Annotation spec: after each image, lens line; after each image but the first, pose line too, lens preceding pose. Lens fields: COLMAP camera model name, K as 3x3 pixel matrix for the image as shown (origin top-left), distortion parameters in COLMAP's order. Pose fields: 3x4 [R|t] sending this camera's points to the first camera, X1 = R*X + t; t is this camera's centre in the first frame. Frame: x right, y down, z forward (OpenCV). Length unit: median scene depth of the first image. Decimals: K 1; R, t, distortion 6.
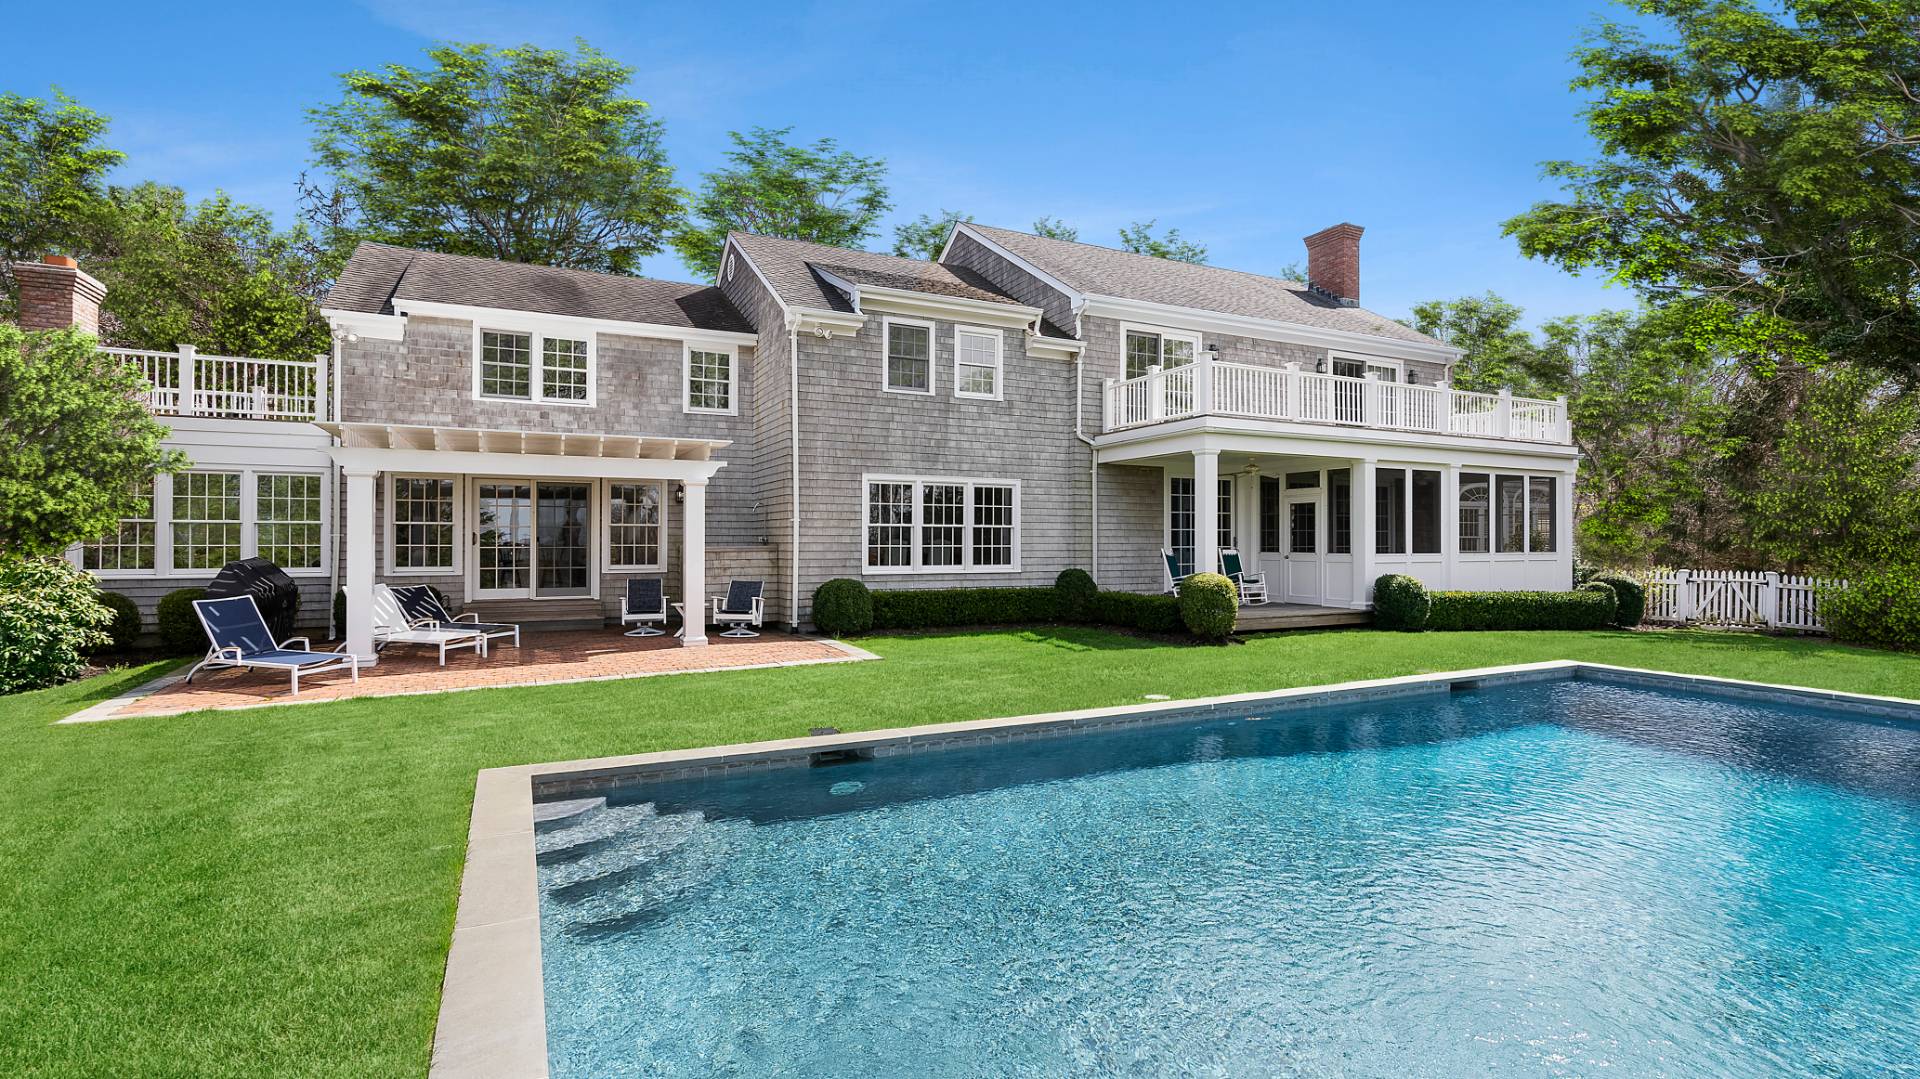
lens RADIAL K [[887.0, 0, 972.5], [0, 887.0, 538.1], [0, 0, 1]] dist [-0.014668, 0.002705]
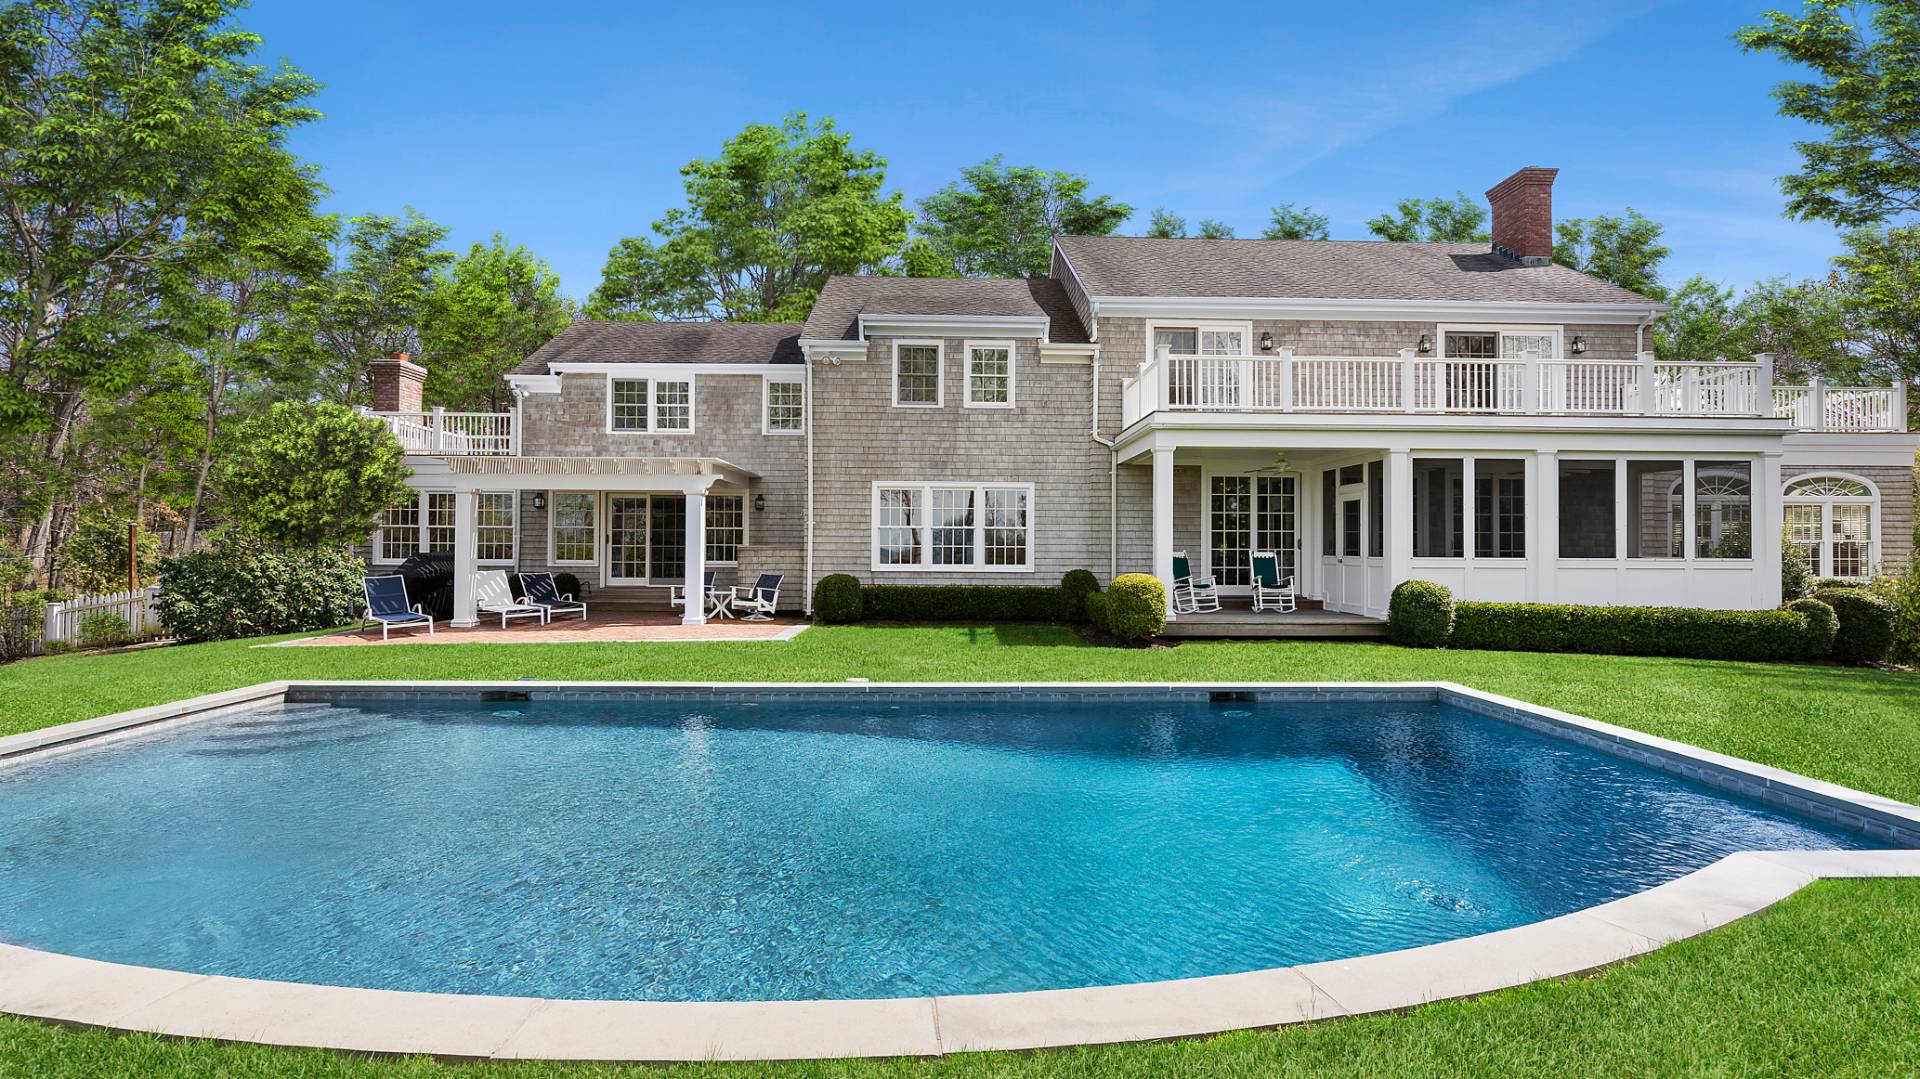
lens RADIAL K [[887.0, 0, 966.7], [0, 887.0, 530.5], [0, 0, 1]] dist [-0.014668, 0.002705]
pose [[0.906850, -0.003813, -0.421437, 0.449336], [-0.002680, 0.999887, -0.014814, 0.005595], [0.421445, 0.014564, 0.906737, 0.031103]]
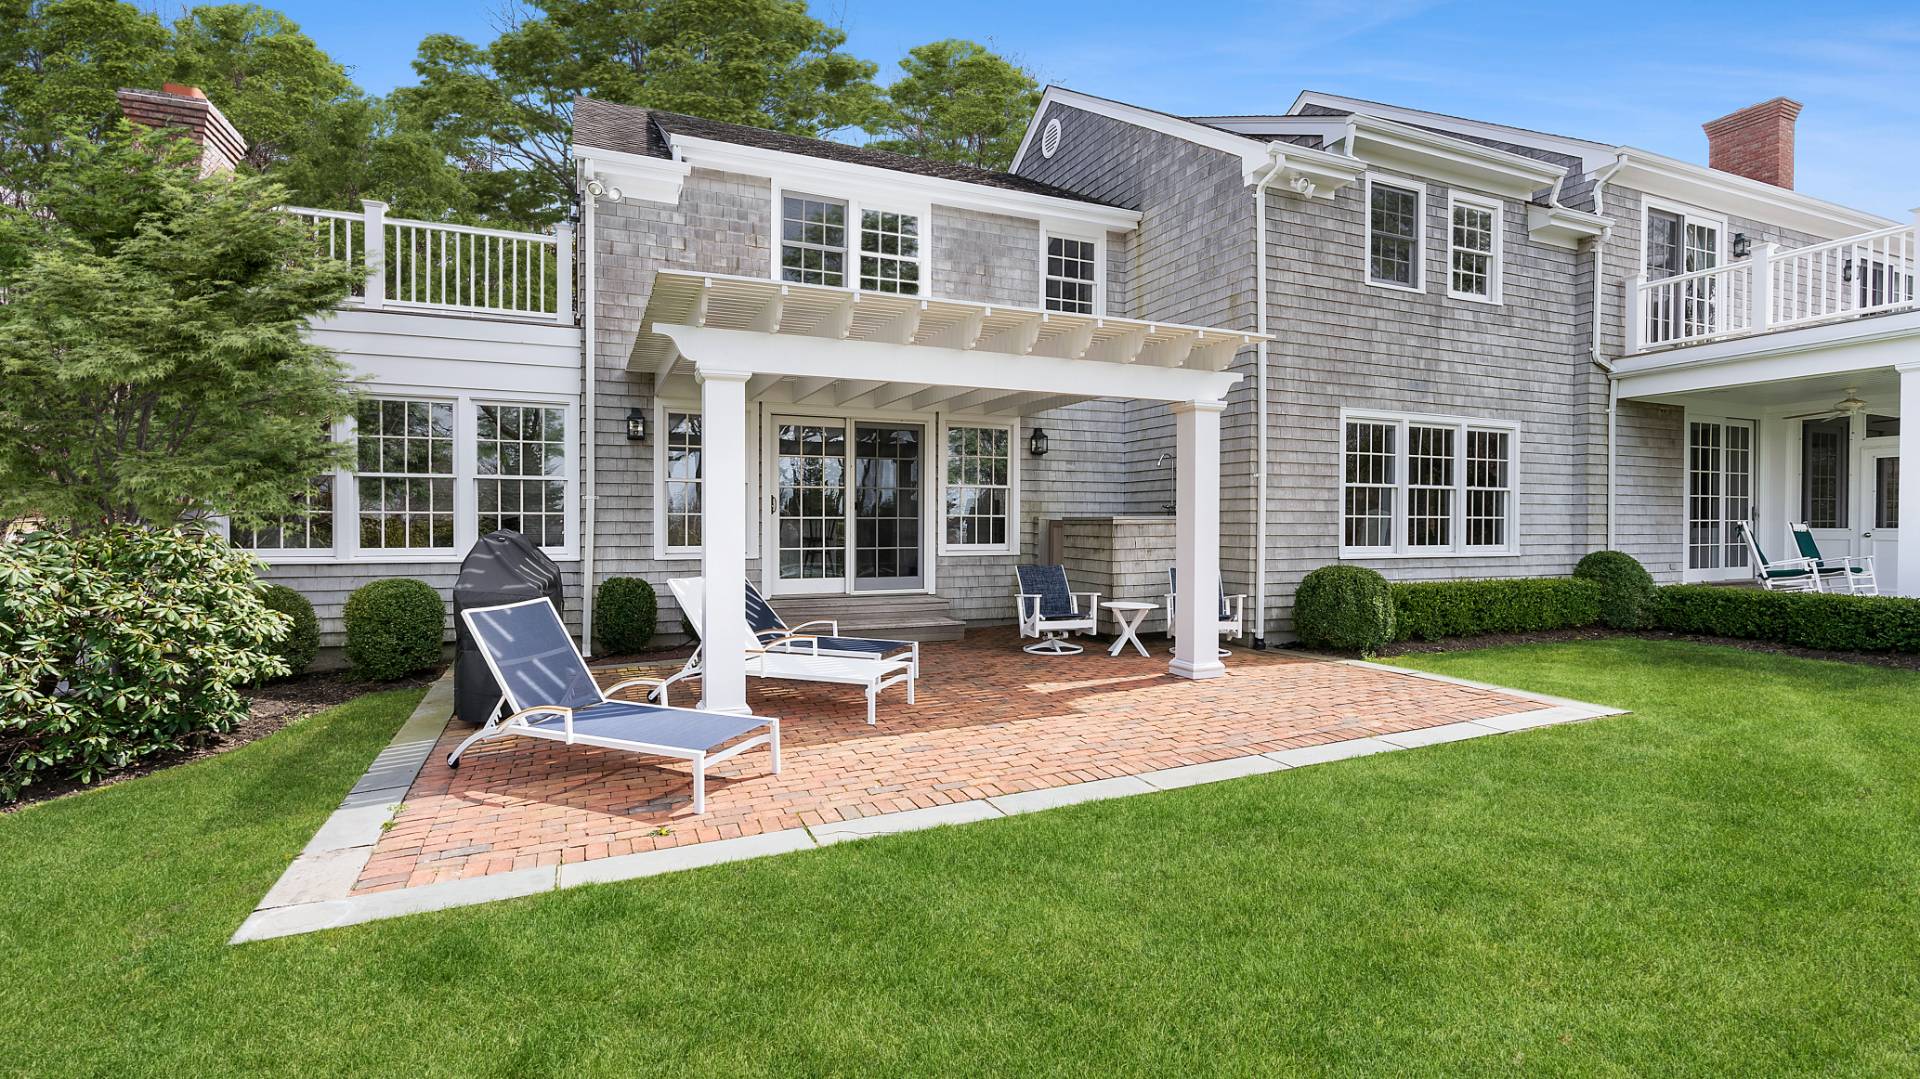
lens RADIAL K [[887.0, 0, 977.5], [0, 887.0, 535.4], [0, 0, 1]] dist [-0.014668, 0.002705]
pose [[0.998576, 0.001791, -0.053319, -0.353325], [-0.000828, 0.999836, 0.018076, 0.011192], [0.053342, -0.018006, 0.998414, 0.315420]]
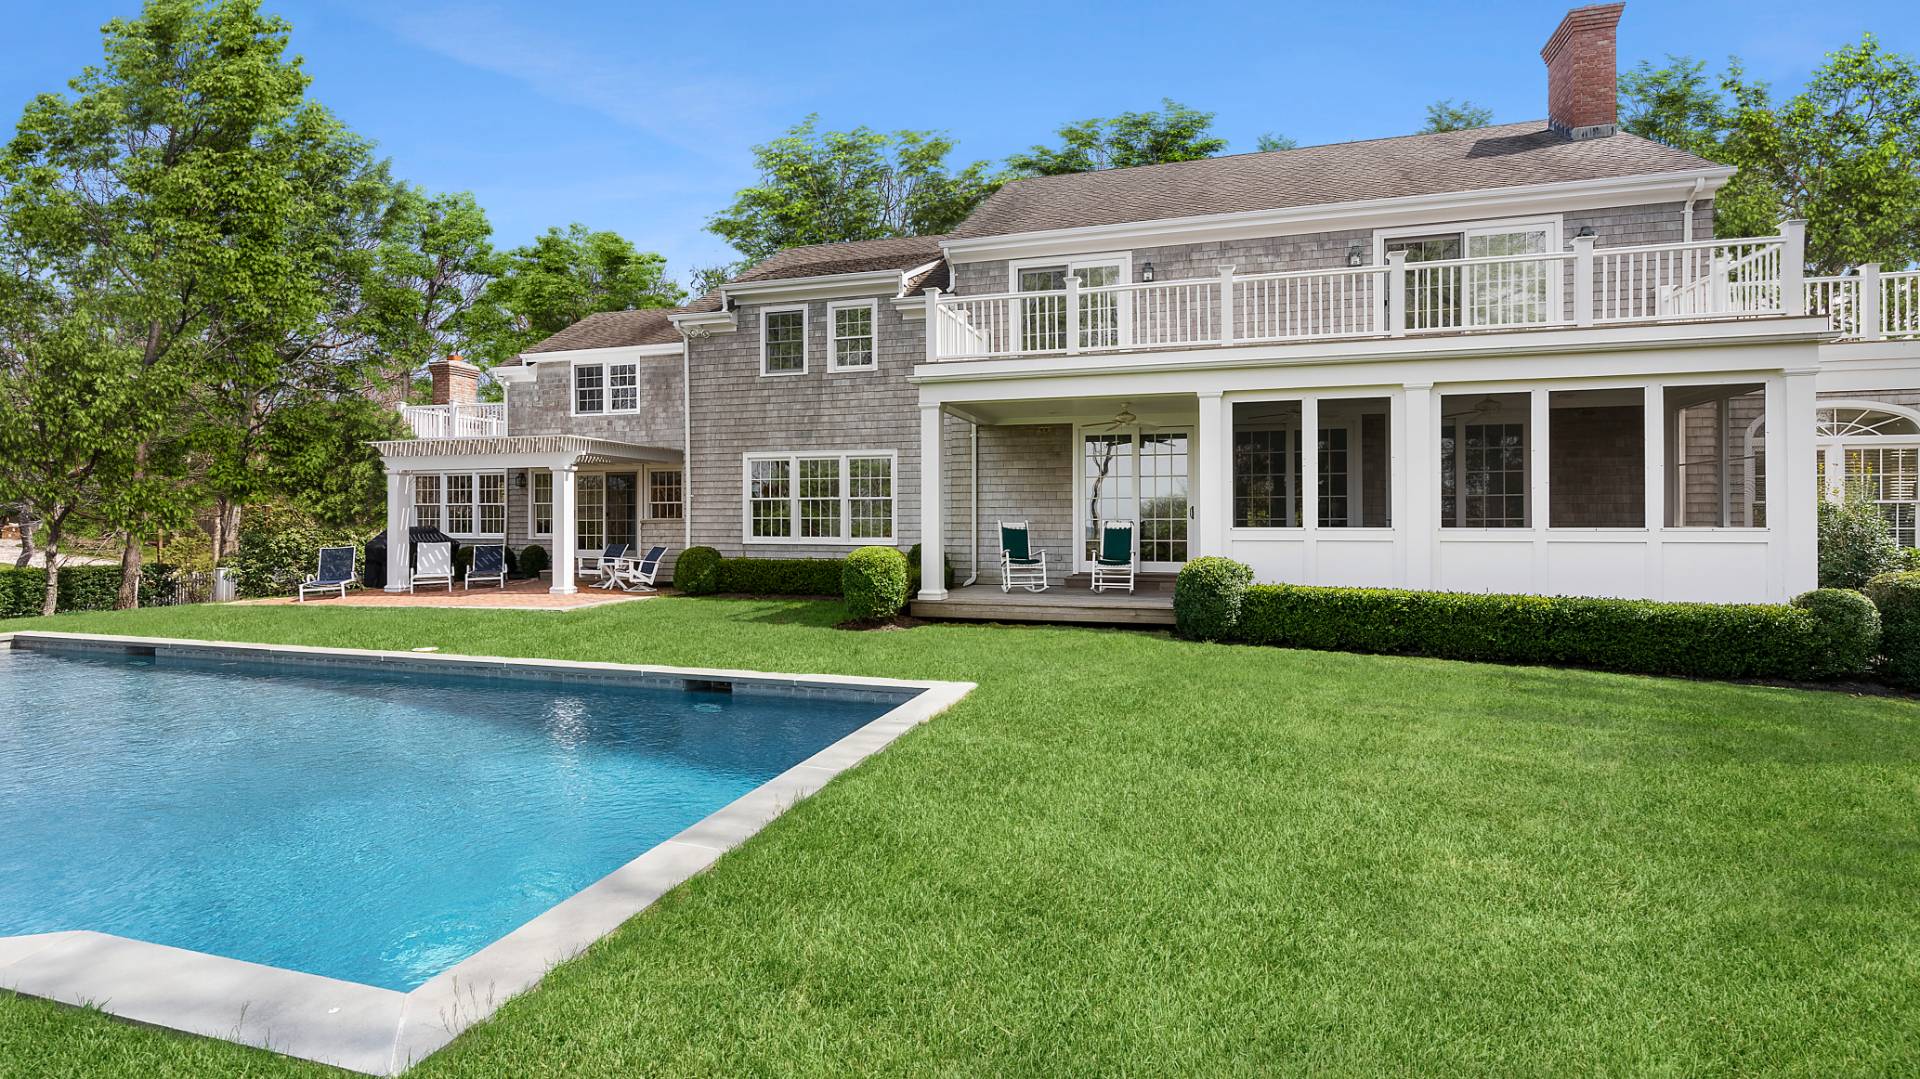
lens RADIAL K [[887.0, 0, 963.1], [0, 887.0, 520.8], [0, 0, 1]] dist [-0.014668, 0.002705]
pose [[0.728597, -0.001984, -0.684940, 0.822630], [0.004652, 0.999987, 0.002052, 0.010839], [0.684927, -0.004681, 0.728596, 0.371583]]
